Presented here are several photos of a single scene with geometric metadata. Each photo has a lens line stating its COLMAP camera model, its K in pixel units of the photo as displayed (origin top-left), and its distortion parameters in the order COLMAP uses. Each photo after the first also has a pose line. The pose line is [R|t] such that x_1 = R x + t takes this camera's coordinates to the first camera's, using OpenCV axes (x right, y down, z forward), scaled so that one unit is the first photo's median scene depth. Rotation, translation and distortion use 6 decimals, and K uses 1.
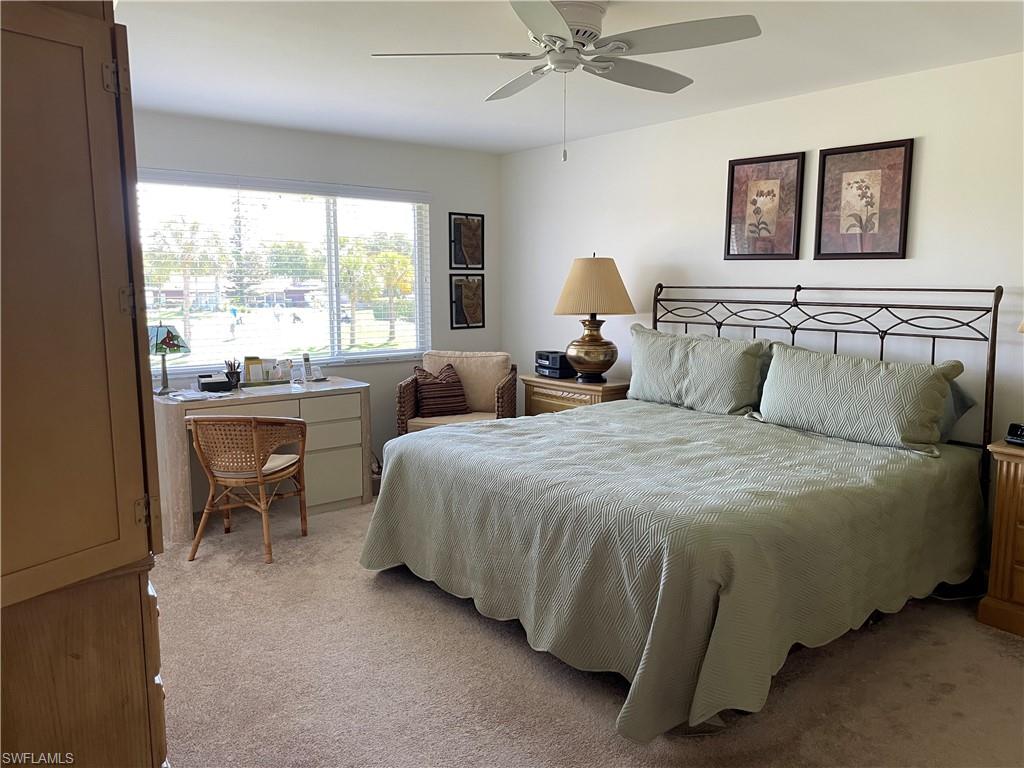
lens RADIAL K [[774.8, 0, 512.9], [0, 774.8, 379.5], [0, 0, 1]] dist [0.104066, -0.143372]
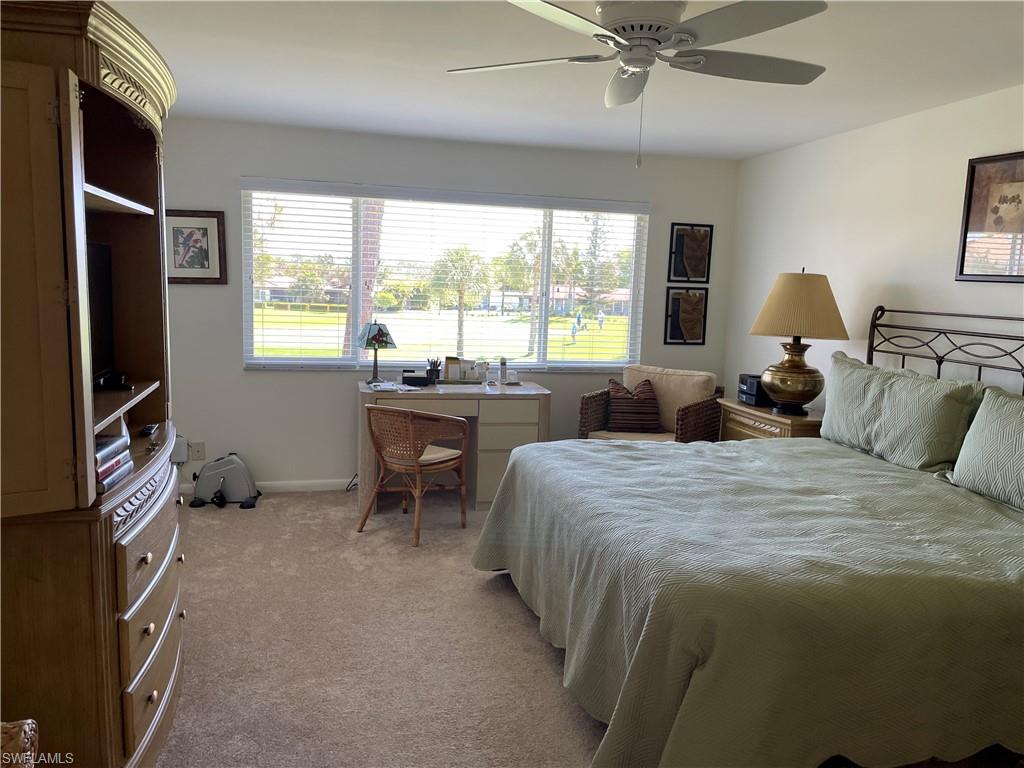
lens RADIAL K [[774.8, 0, 512.9], [0, 774.8, 379.5], [0, 0, 1]] dist [0.104066, -0.143372]
pose [[0.897935, 0.087056, -0.431432, 0.206887], [-0.092990, 0.995640, 0.007365, -0.013309], [0.430192, 0.033506, 0.902115, 0.063370]]
